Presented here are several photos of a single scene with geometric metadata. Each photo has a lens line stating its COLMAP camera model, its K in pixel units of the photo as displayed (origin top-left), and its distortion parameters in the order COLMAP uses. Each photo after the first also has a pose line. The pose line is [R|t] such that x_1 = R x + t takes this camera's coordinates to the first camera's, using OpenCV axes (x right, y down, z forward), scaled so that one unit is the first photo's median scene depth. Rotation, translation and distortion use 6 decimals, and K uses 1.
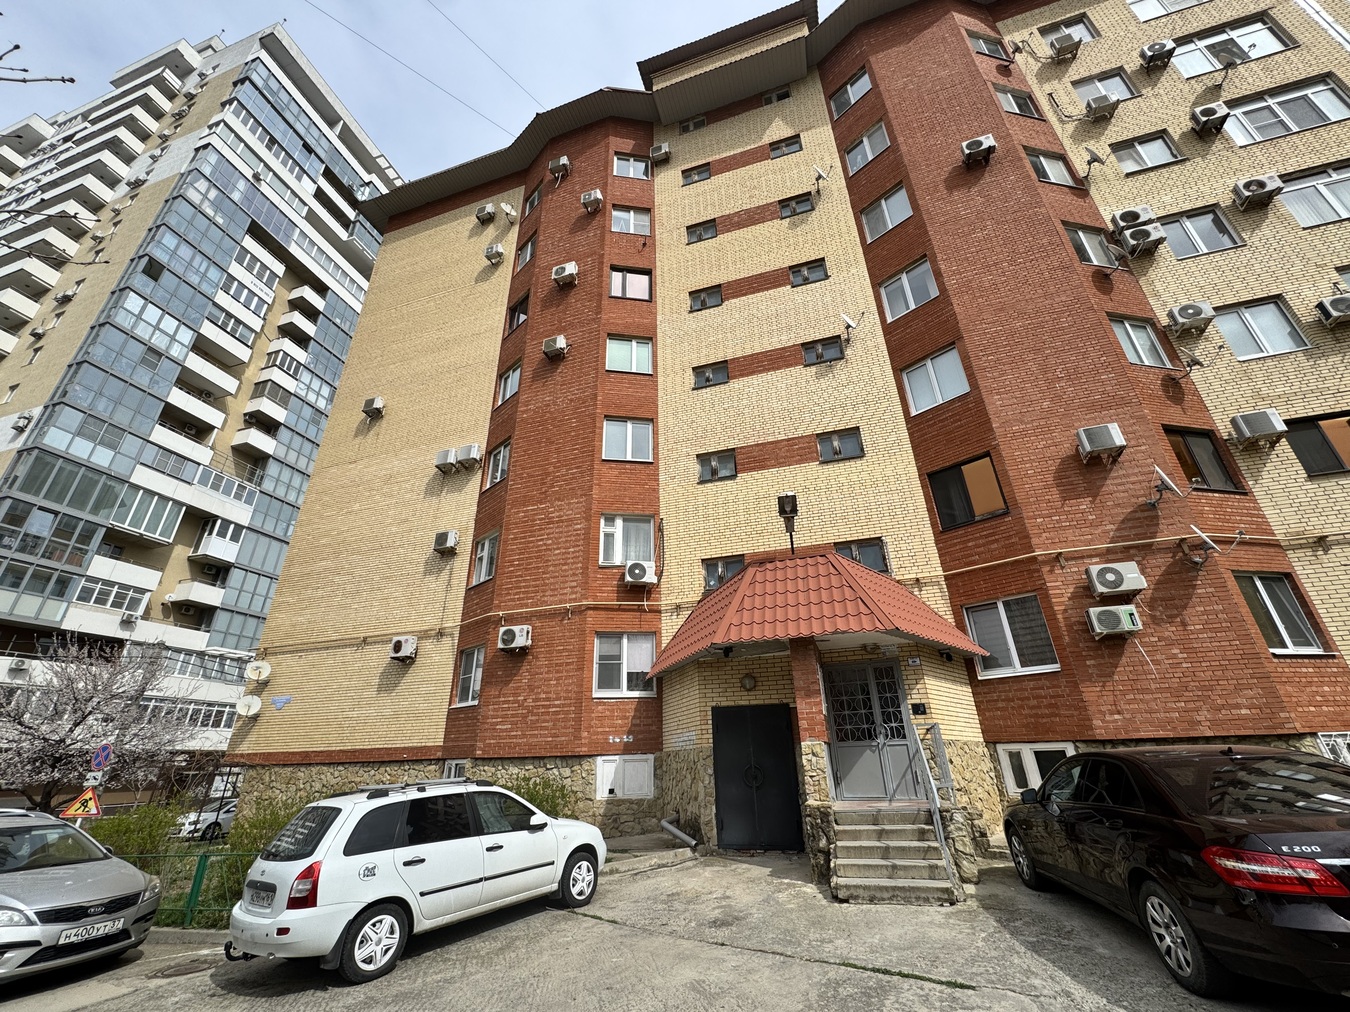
lens RADIAL K [[541.5, 0, 677.5], [0, 541.5, 505.2], [0, 0, 1]] dist [0.000205, 0.000064]
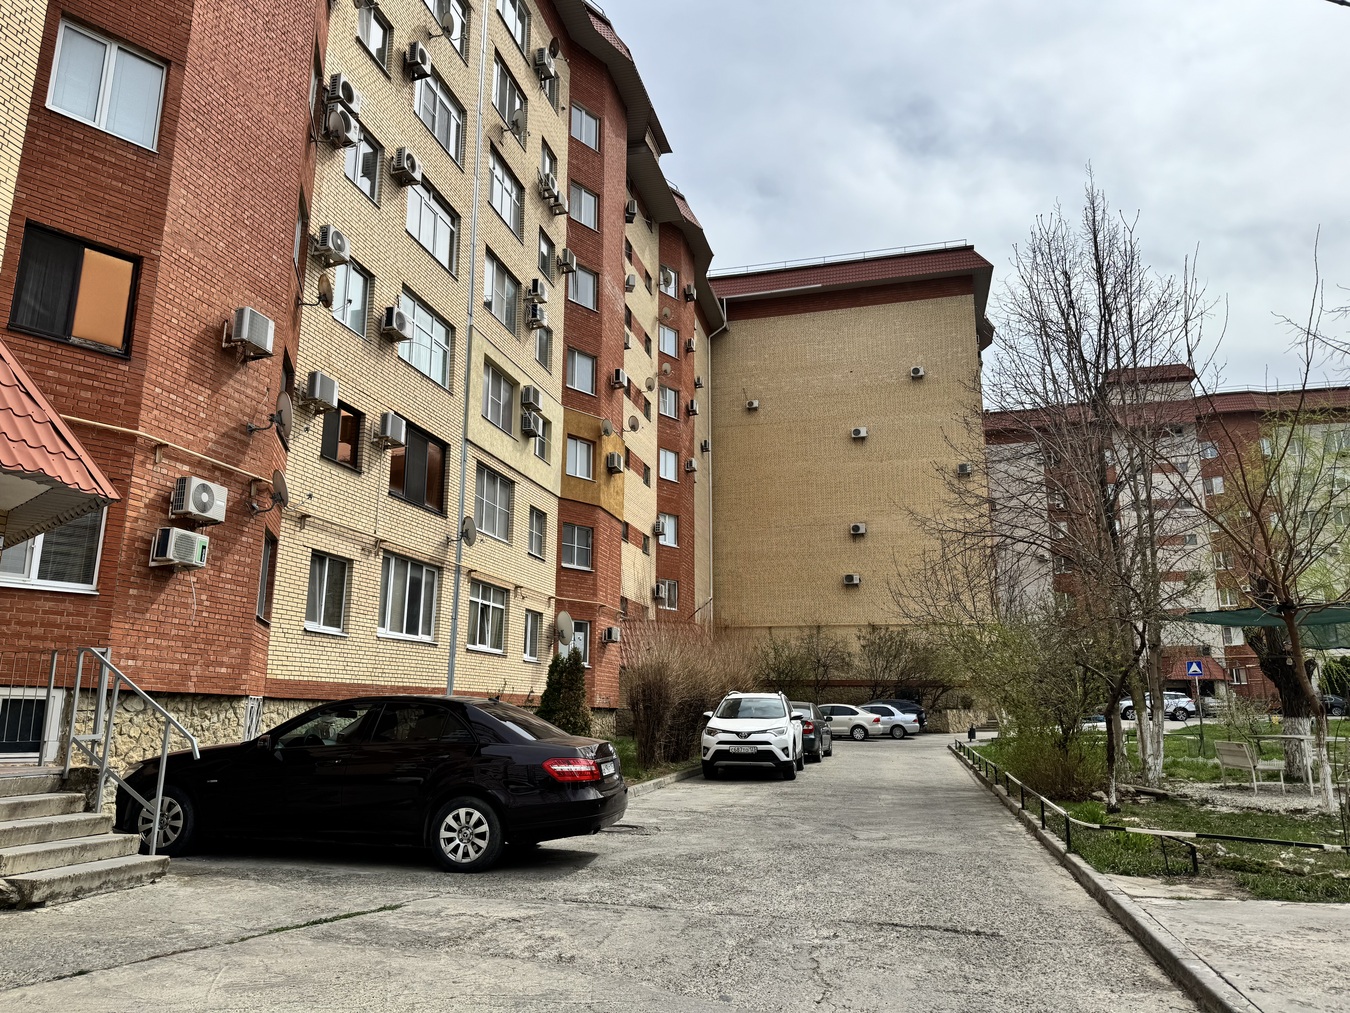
lens RADIAL K [[942.1, 0, 675.4], [0, 942.1, 507.4], [0, 0, 1]] dist [0.012417, -0.000589]
pose [[-0.055812, 0.248377, 0.967054, -0.516401], [-0.430173, 0.868075, -0.247783, 0.180922], [-0.901019, -0.429830, 0.058396, 0.292434]]
